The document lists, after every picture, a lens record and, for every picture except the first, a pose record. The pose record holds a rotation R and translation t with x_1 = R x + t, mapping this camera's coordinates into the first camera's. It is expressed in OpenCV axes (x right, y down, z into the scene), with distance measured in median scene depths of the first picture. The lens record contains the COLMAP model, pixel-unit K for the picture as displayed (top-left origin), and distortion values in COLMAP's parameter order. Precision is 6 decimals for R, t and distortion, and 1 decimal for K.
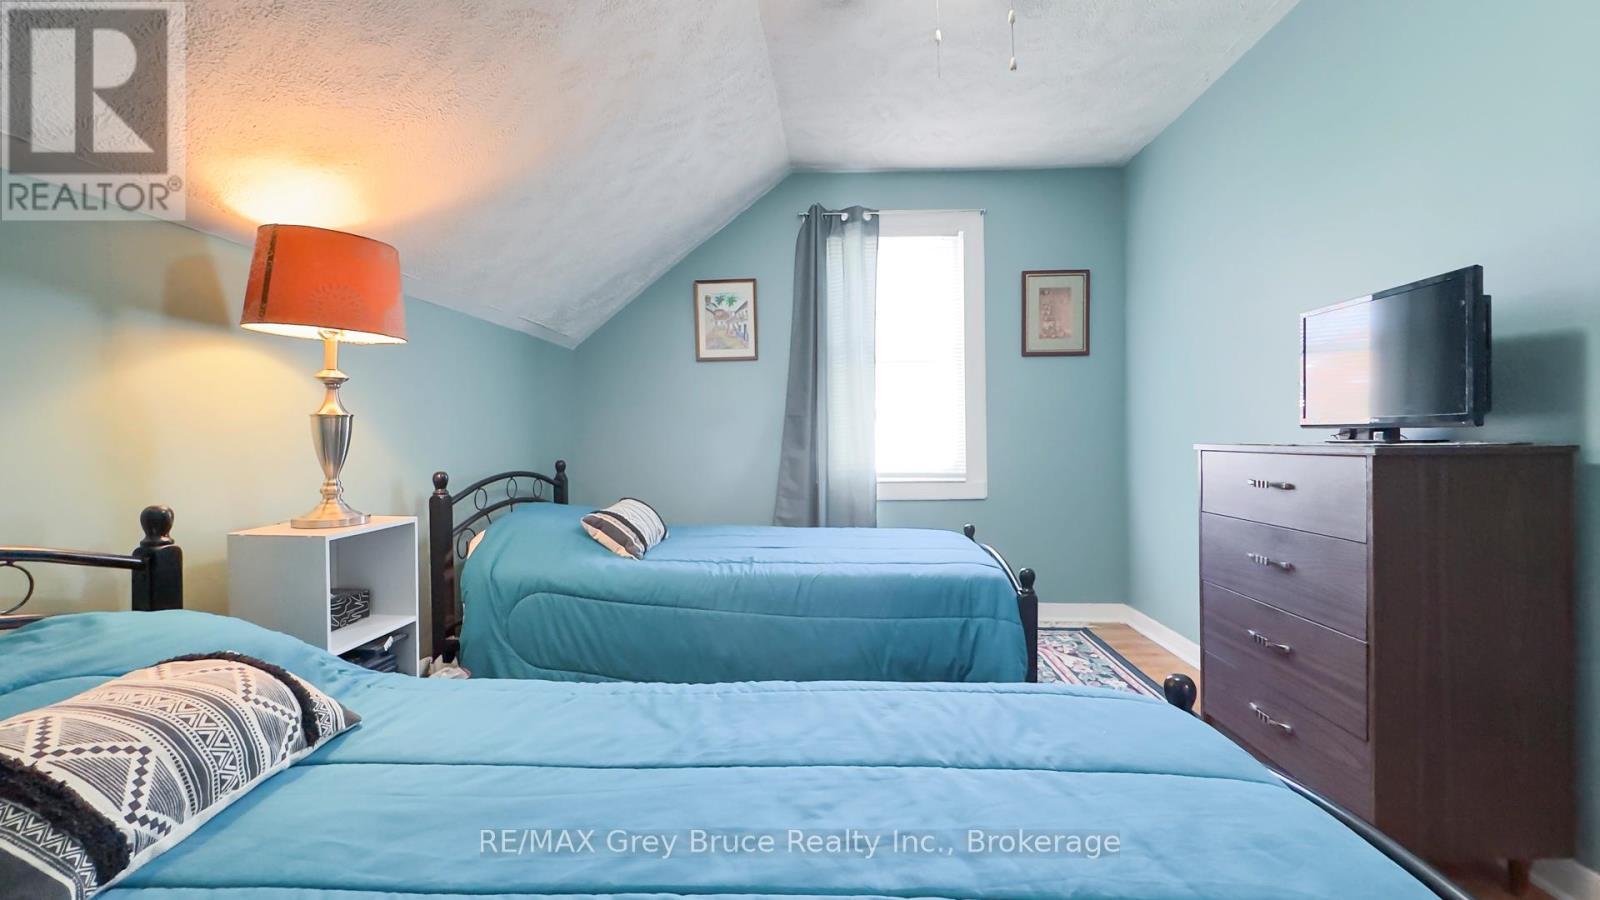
lens RADIAL K [[646.4, 0, 797.3], [0, 646.4, 446.4], [0, 0, 1]] dist [0.000632, 0.000335]
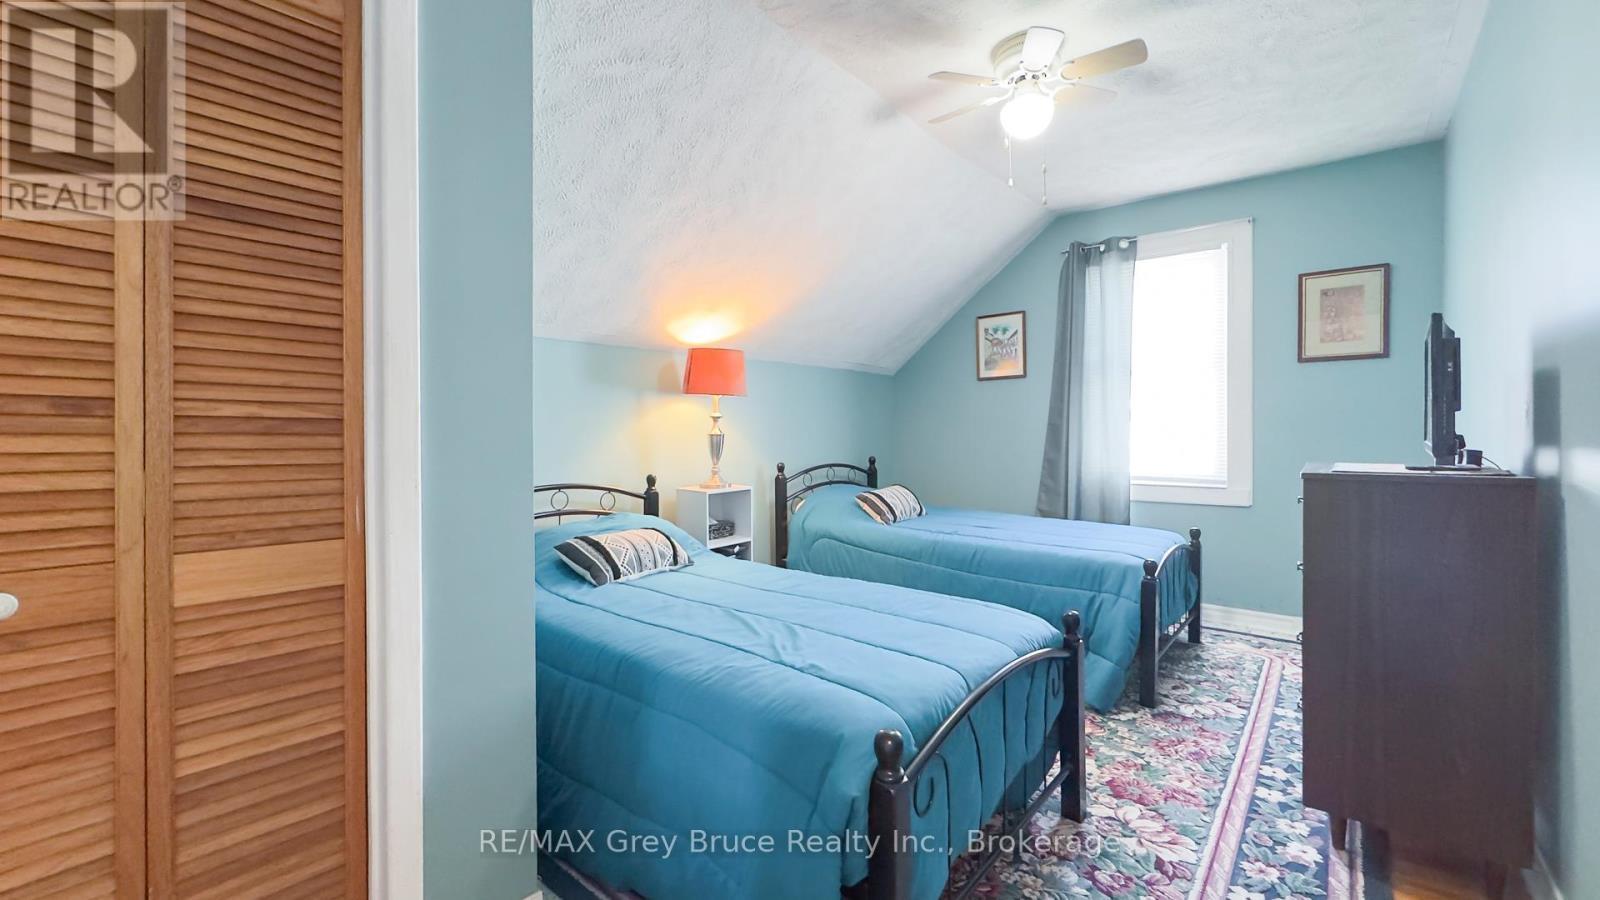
lens RADIAL K [[646.4, 0, 801.5], [0, 646.4, 439.8], [0, 0, 1]] dist [0.000632, 0.000335]
pose [[0.799242, 0.013300, -0.600862, 0.494462], [-0.010944, 0.999911, 0.007575, -0.033155], [0.600910, 0.000522, 0.799317, -0.322316]]
